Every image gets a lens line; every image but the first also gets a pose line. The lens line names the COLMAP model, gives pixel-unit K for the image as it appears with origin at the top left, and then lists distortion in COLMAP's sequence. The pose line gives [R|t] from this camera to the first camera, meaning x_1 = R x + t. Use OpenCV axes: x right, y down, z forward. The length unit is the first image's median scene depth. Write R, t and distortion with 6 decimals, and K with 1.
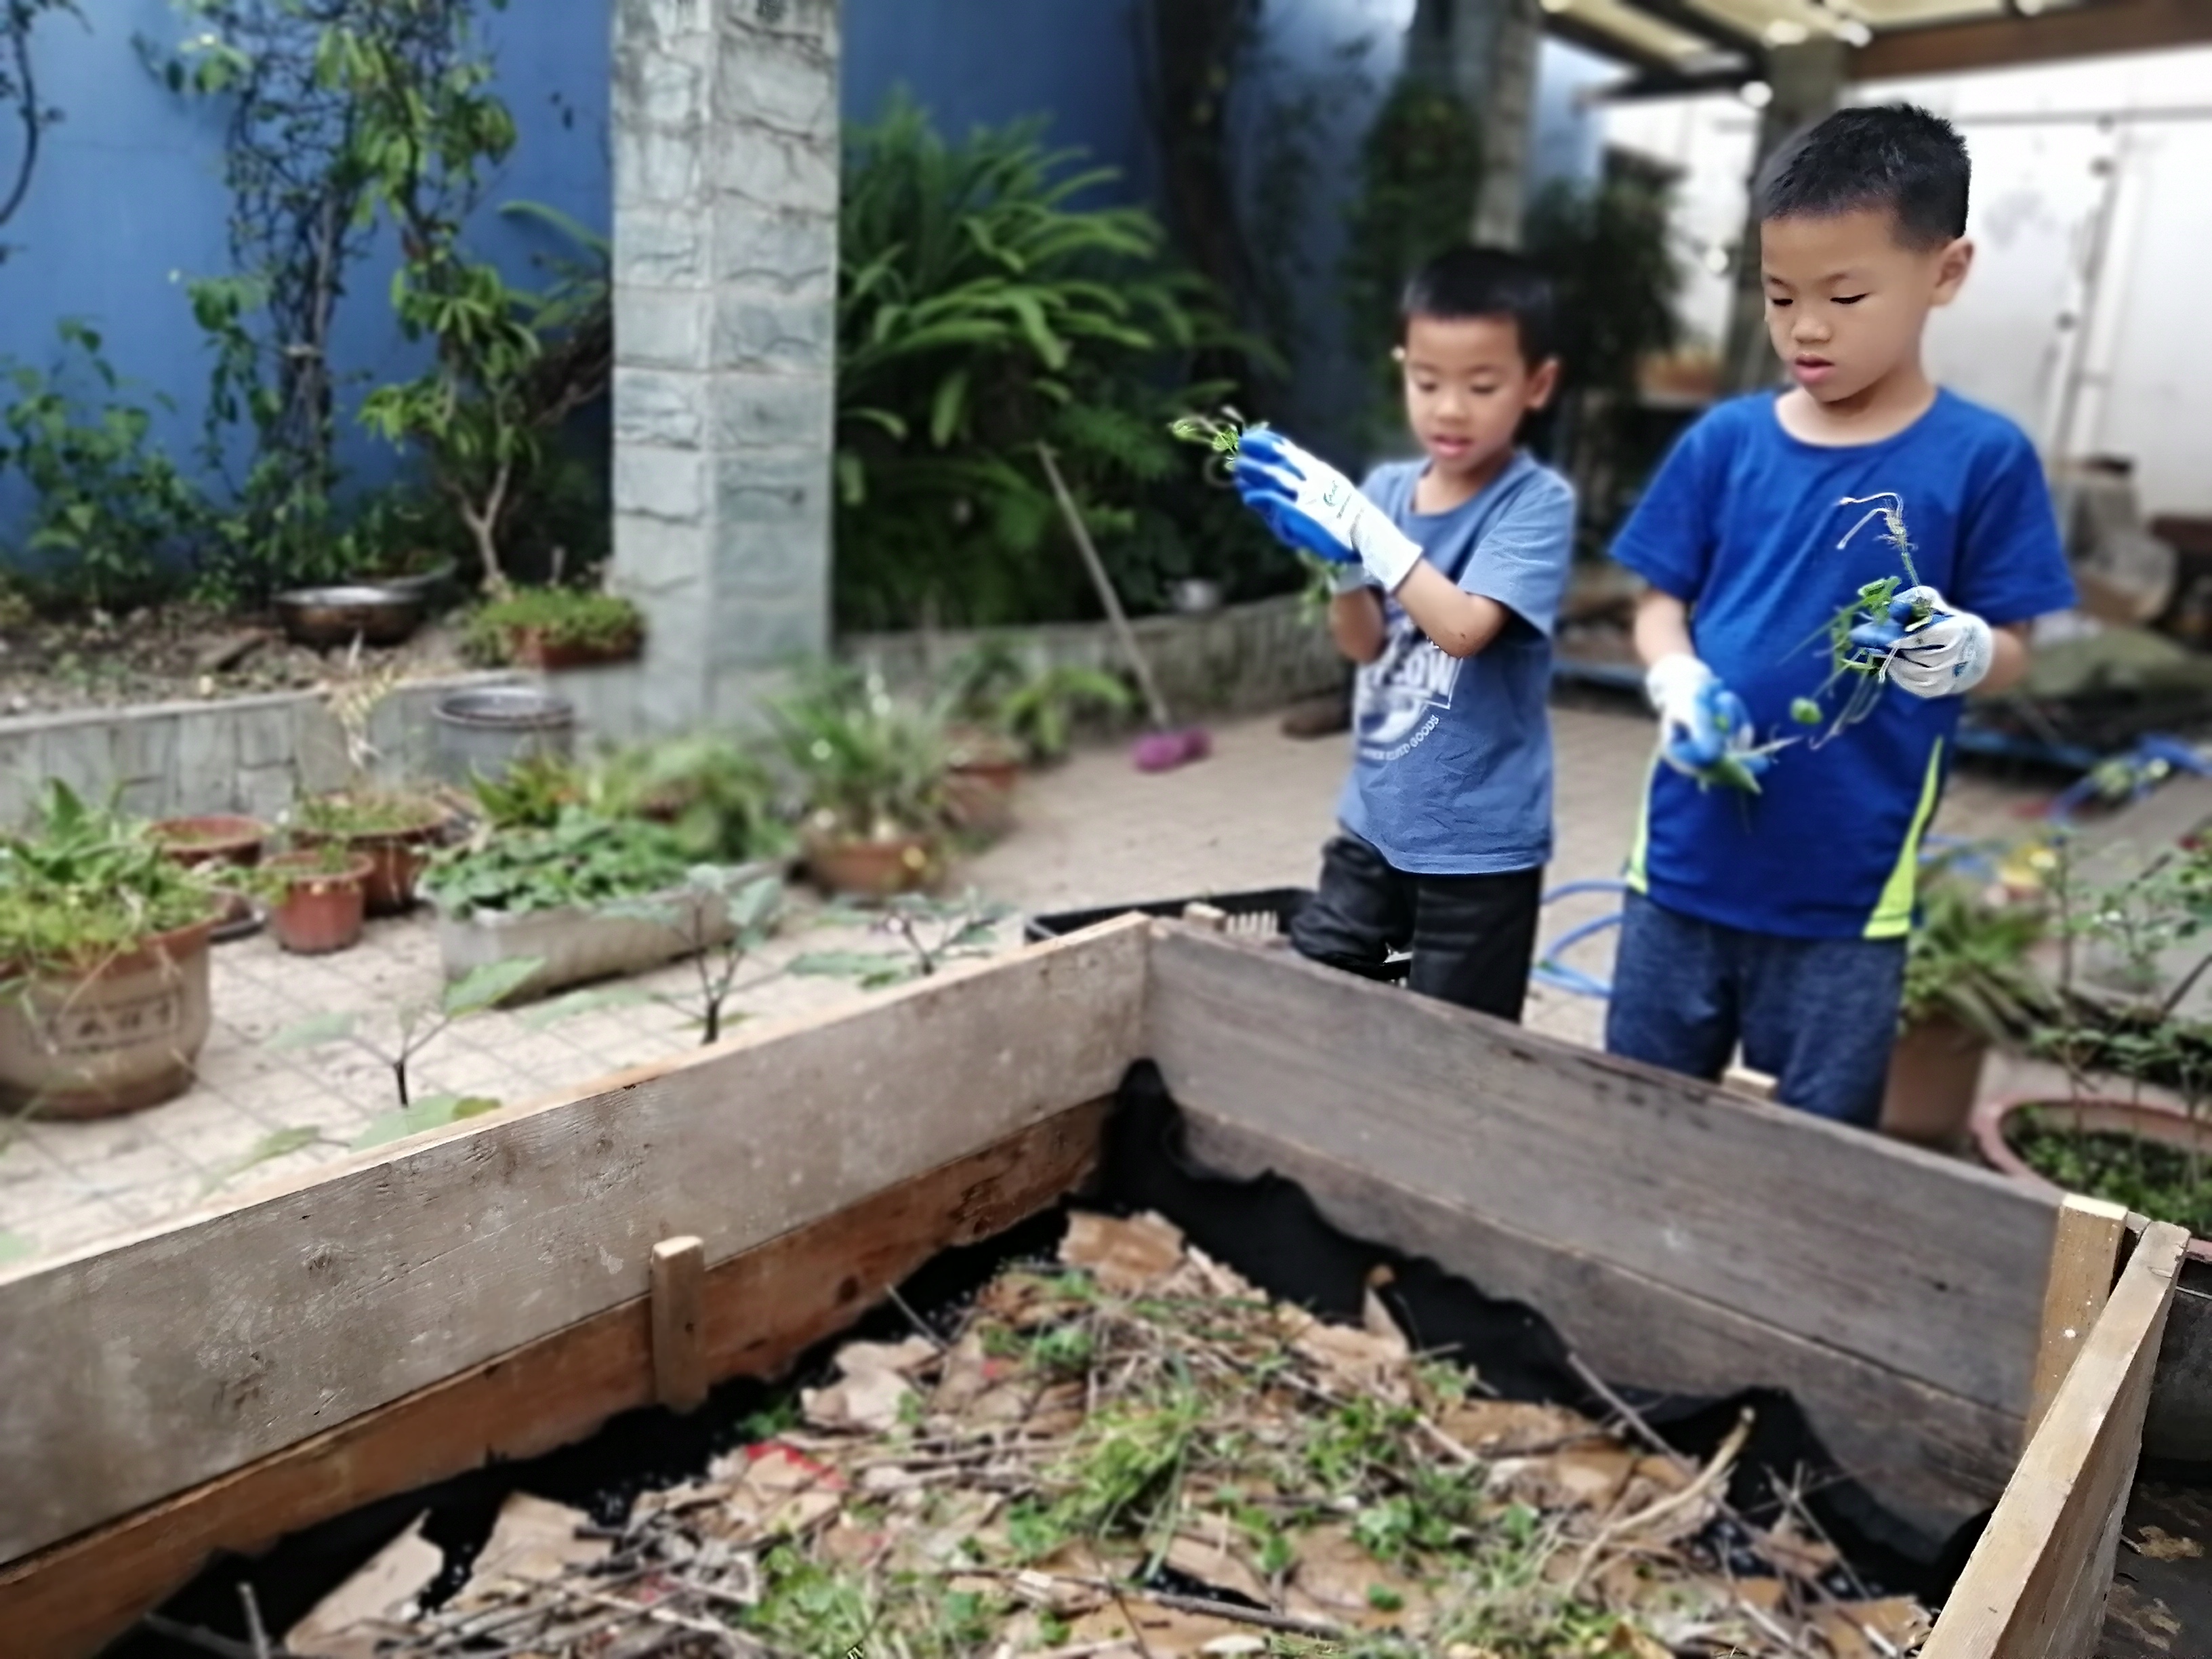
lens RADIAL K [[1820.7, 0, 1106.0], [0, 1820.7, 829.5], [0, 0, 1]] dist [-0.014020, -0.002397]
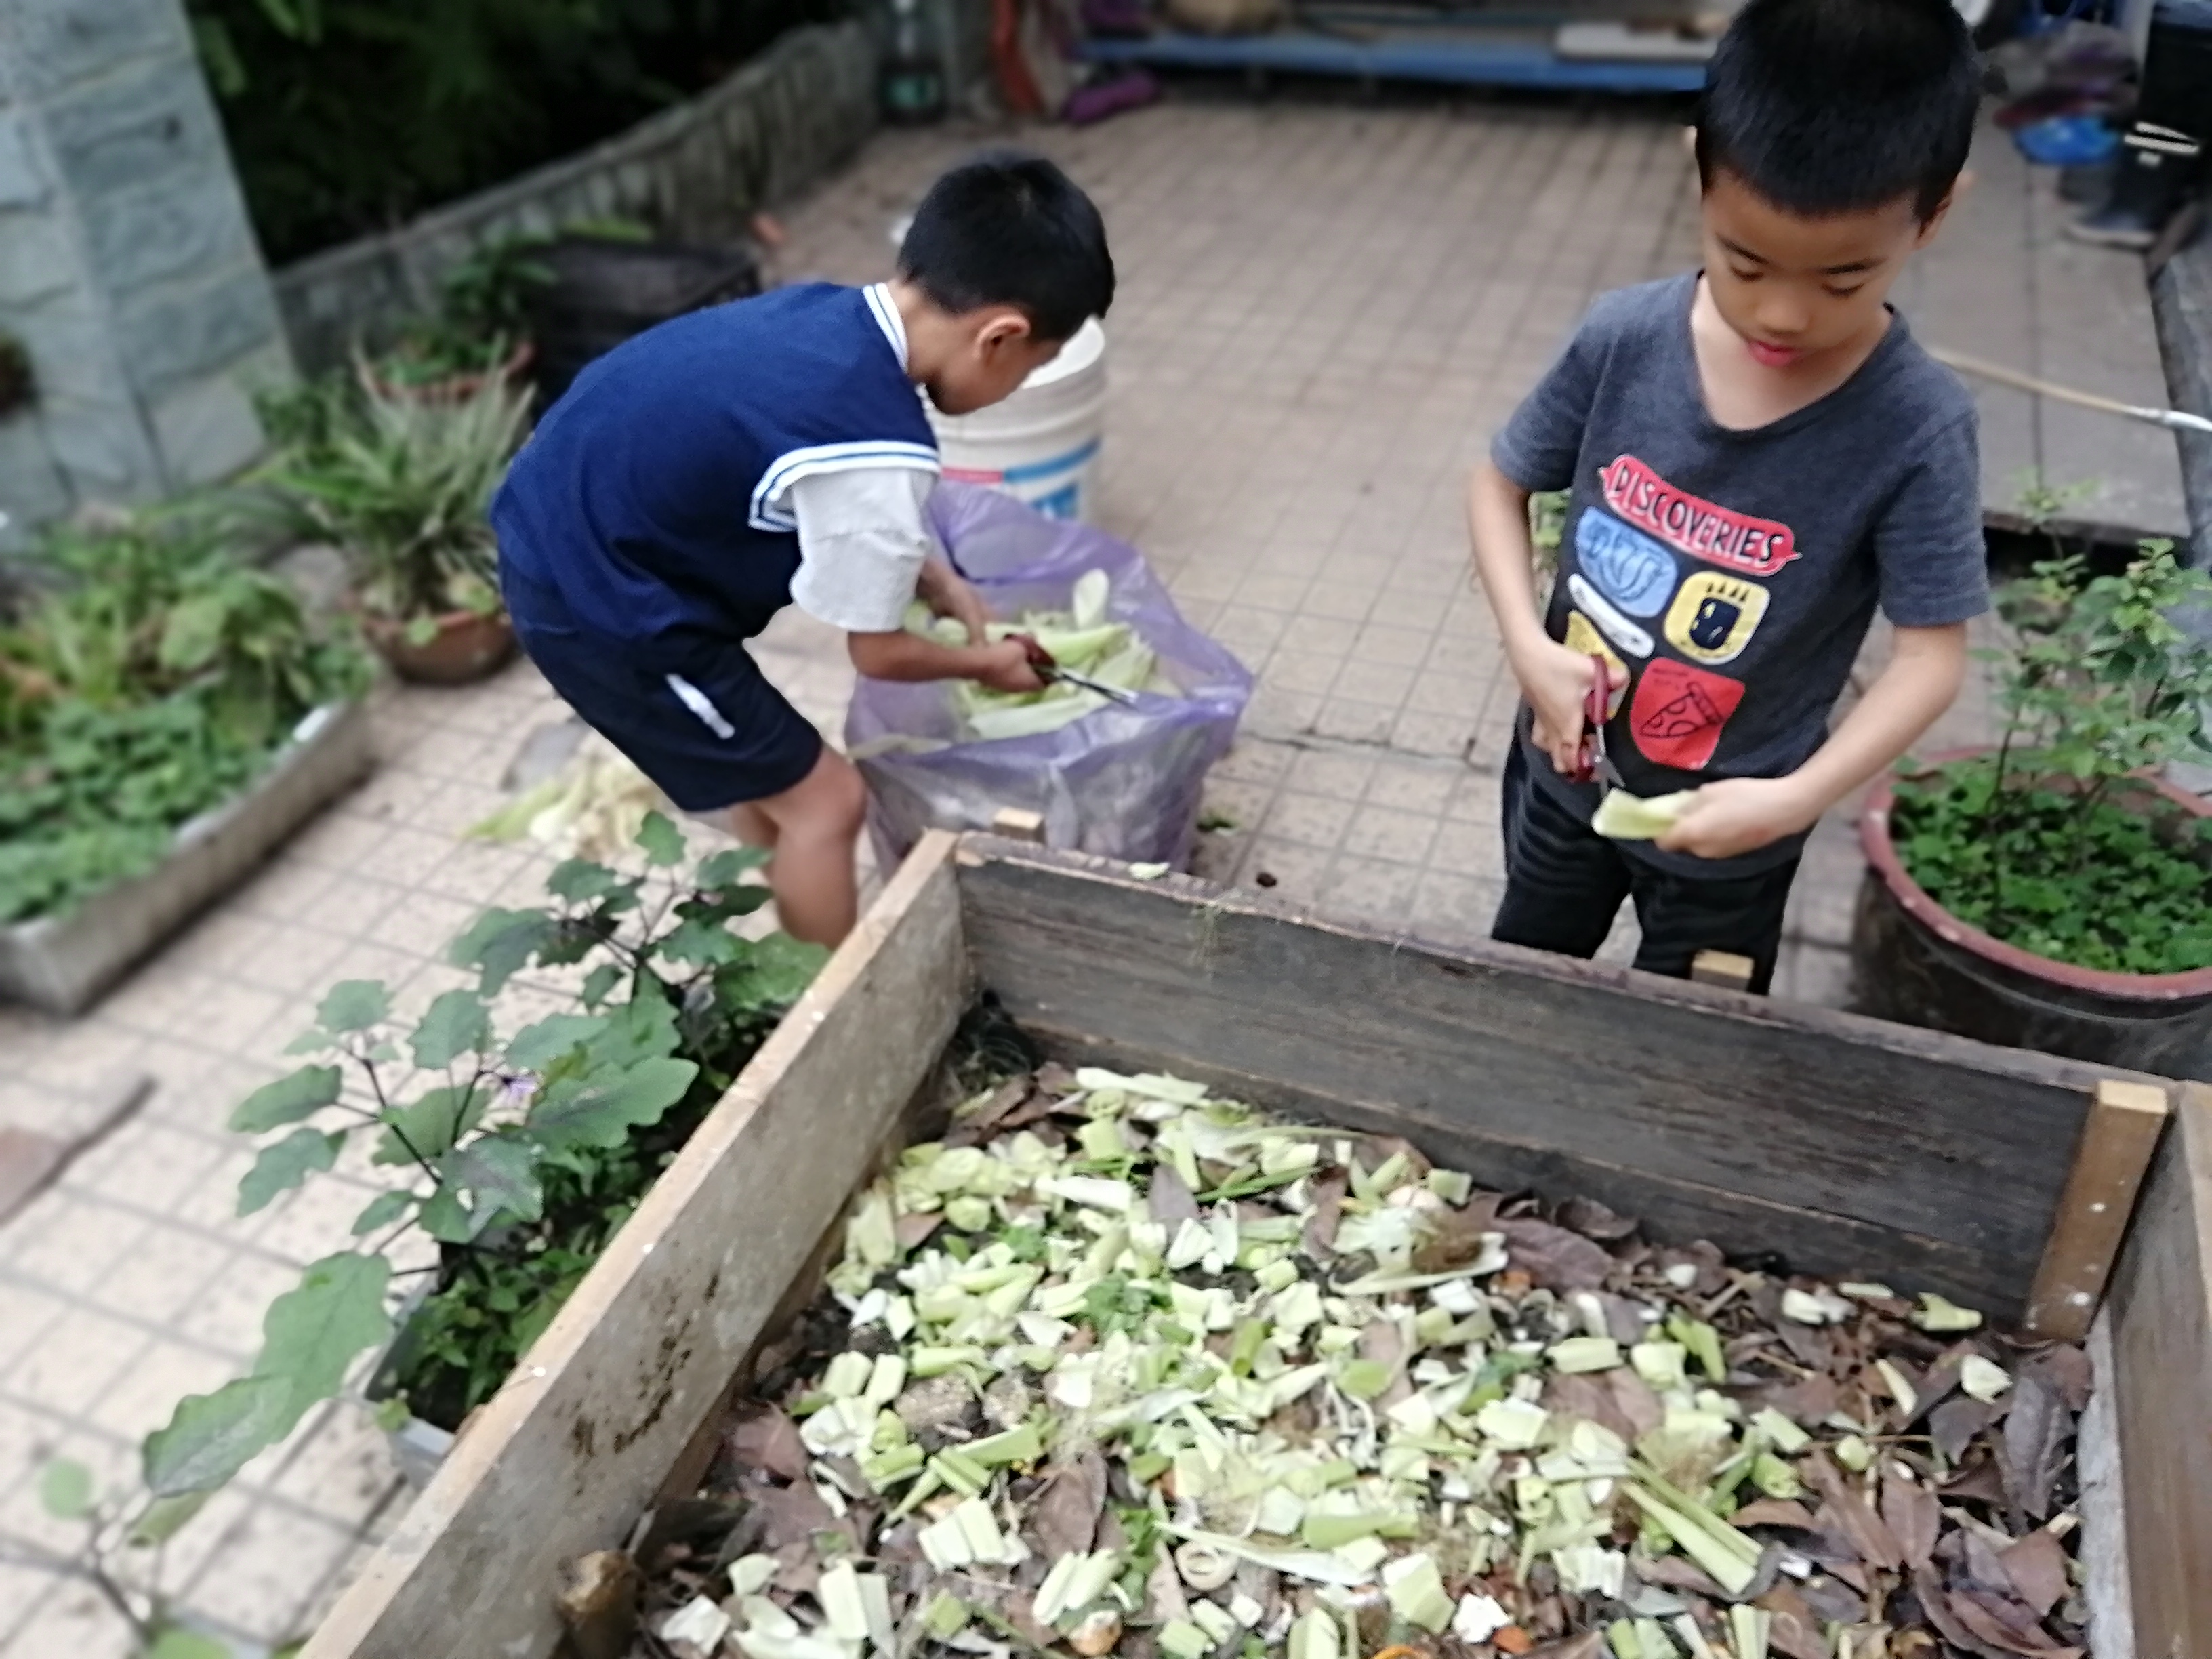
lens RADIAL K [[1820.7, 0, 1106.0], [0, 1820.7, 829.5], [0, 0, 1]] dist [-0.014020, -0.002397]
pose [[0.940133, -0.277230, 0.198225, -0.042102], [0.177054, 0.894283, 0.410987, -0.169345], [-0.291207, -0.351286, 0.889830, 0.161473]]
